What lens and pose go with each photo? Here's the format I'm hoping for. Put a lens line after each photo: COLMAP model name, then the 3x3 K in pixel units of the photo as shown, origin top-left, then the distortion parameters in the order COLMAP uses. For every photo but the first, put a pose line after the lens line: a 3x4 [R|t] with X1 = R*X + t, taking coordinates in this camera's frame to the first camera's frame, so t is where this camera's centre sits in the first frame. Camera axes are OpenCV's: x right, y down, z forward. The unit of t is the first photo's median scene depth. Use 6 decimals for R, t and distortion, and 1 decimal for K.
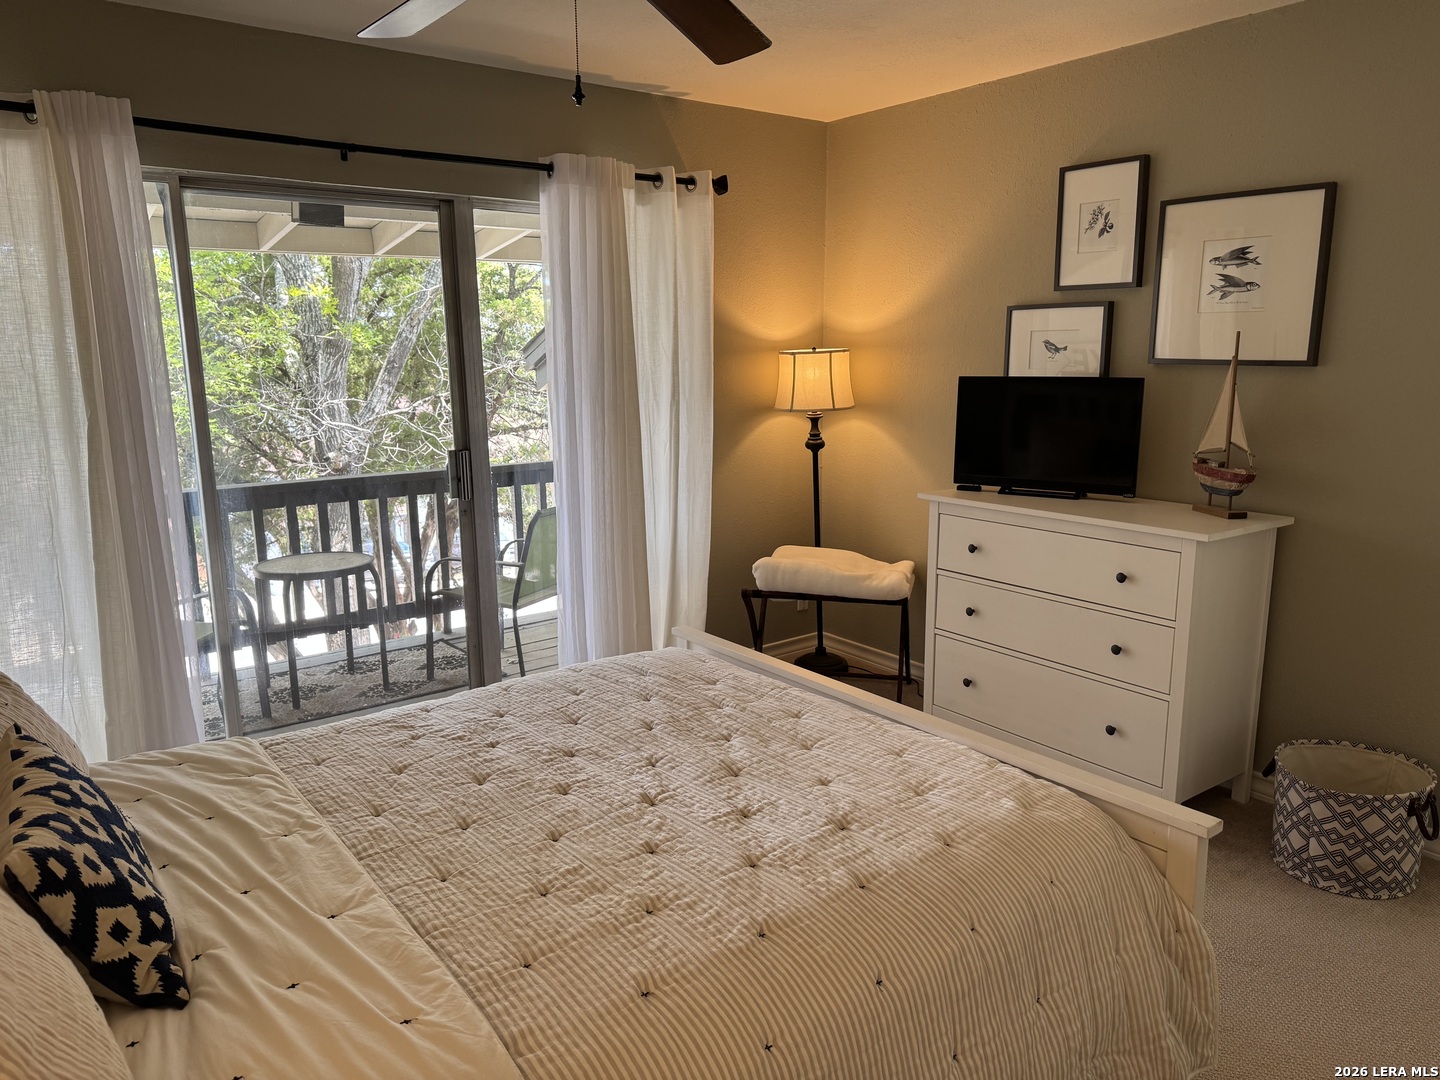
lens RADIAL K [[1018.0, 0, 708.8], [0, 1018.0, 551.3], [0, 0, 1]] dist [0.161810, -0.270825]
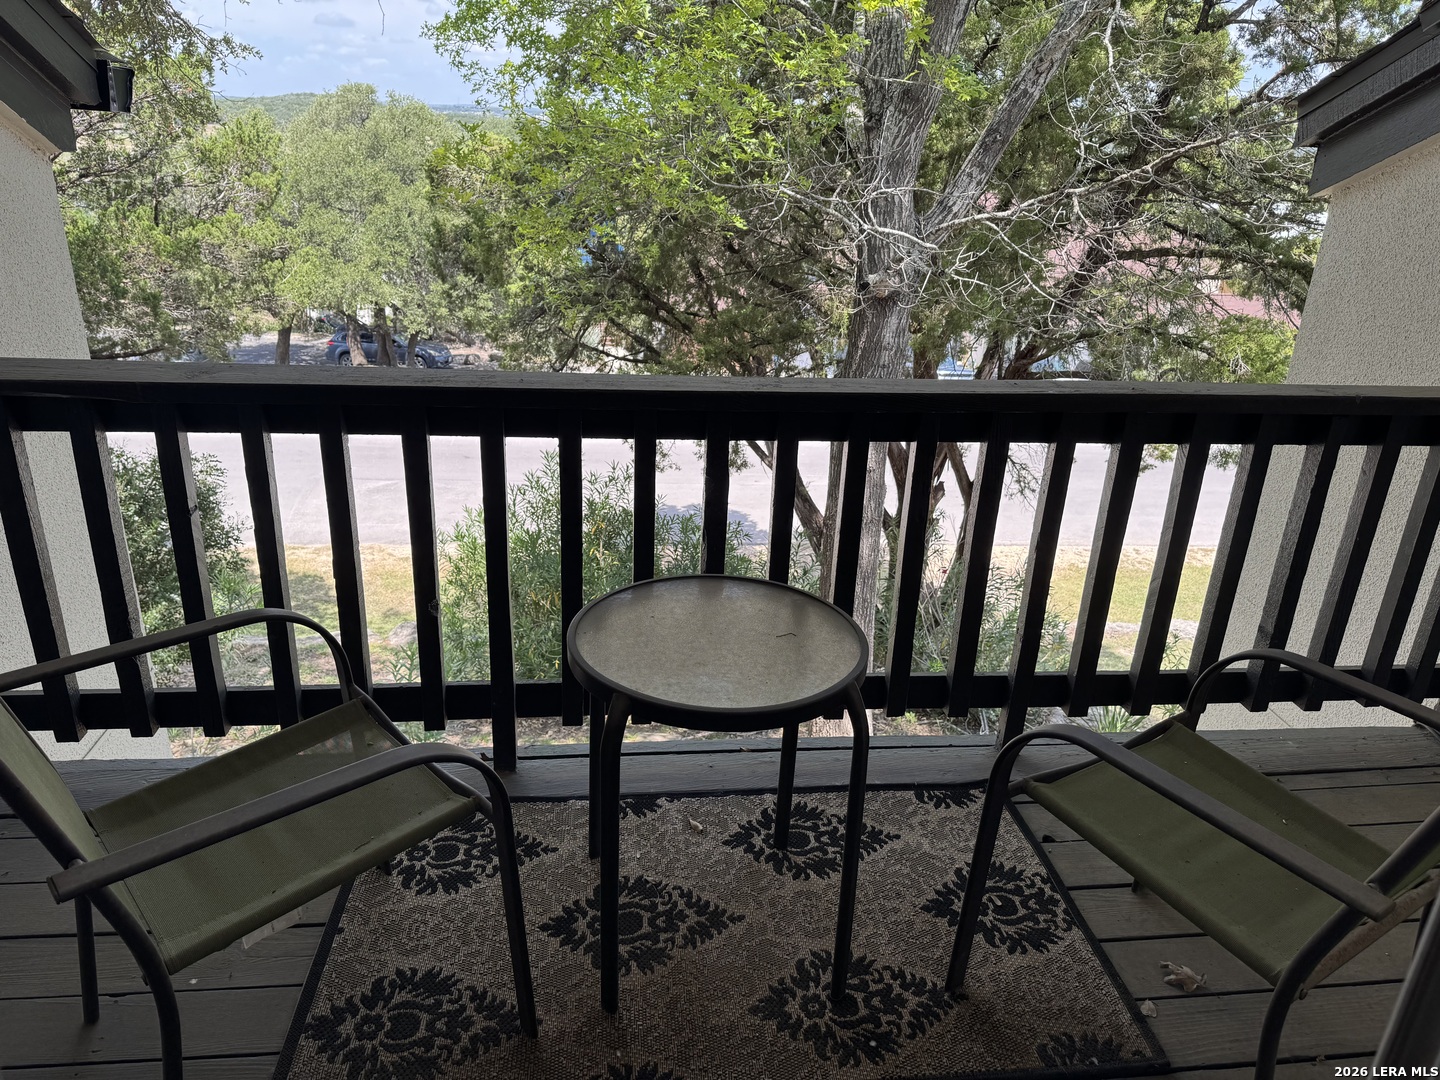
lens RADIAL K [[1018.0, 0, 708.8], [0, 1018.0, 551.3], [0, 0, 1]] dist [0.161810, -0.270825]
pose [[0.861196, 0.235177, -0.450591, -0.119288], [-0.149488, 0.964502, 0.217693, -0.052102], [0.485793, -0.120118, 0.865781, 0.363387]]
